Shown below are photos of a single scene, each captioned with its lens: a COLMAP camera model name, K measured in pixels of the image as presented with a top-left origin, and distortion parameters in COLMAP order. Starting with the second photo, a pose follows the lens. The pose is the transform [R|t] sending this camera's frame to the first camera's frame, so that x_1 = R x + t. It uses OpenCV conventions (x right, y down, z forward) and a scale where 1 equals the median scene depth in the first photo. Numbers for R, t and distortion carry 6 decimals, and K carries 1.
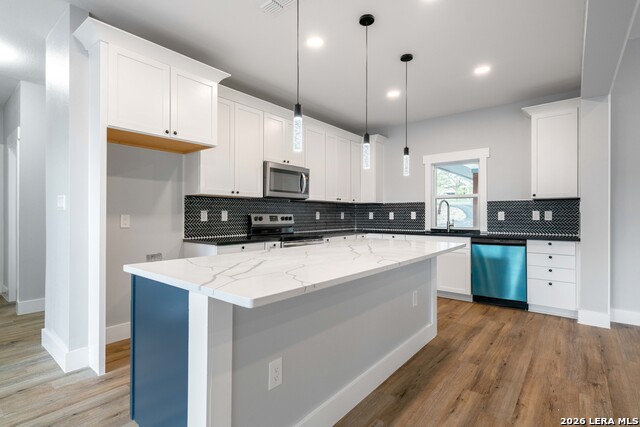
lens RADIAL K [[312.8, 0, 323.8], [0, 312.8, 214.6], [0, 0, 1]] dist [0.003386, -0.000586]
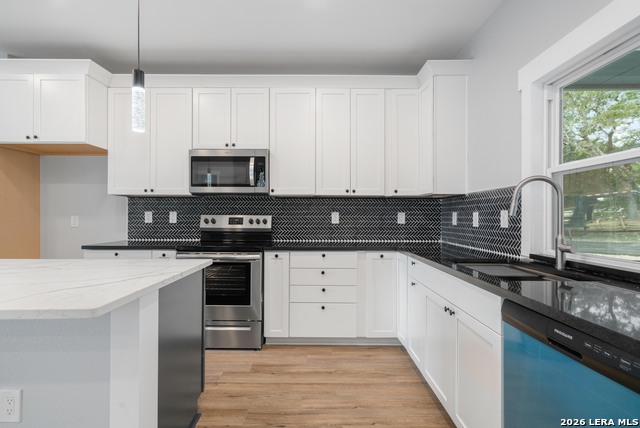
lens RADIAL K [[312.8, 0, 319.9], [0, 312.8, 214.9], [0, 0, 1]] dist [0.003386, -0.000586]
pose [[0.631807, -0.002713, -0.775121, 0.591871], [-0.003111, 0.999977, -0.006036, 0.001098], [0.775119, 0.006225, 0.631784, 0.686434]]
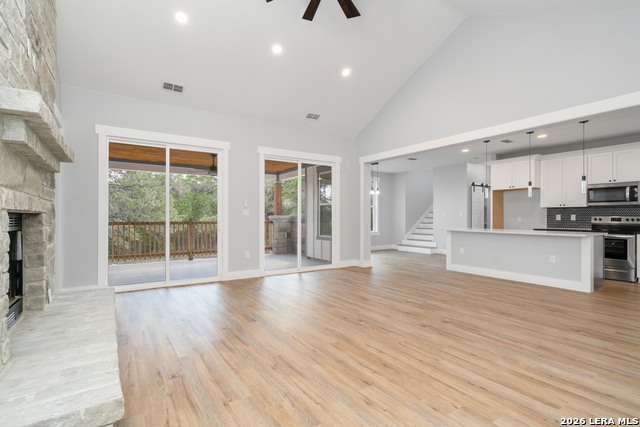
lens RADIAL K [[312.8, 0, 314.6], [0, 312.8, 215.9], [0, 0, 1]] dist [0.003386, -0.000586]
pose [[-0.302834, -0.001964, -0.953041, 1.694639], [-0.000253, 0.999998, -0.001981, -0.000927], [0.953043, -0.000359, -0.302834, 0.109857]]
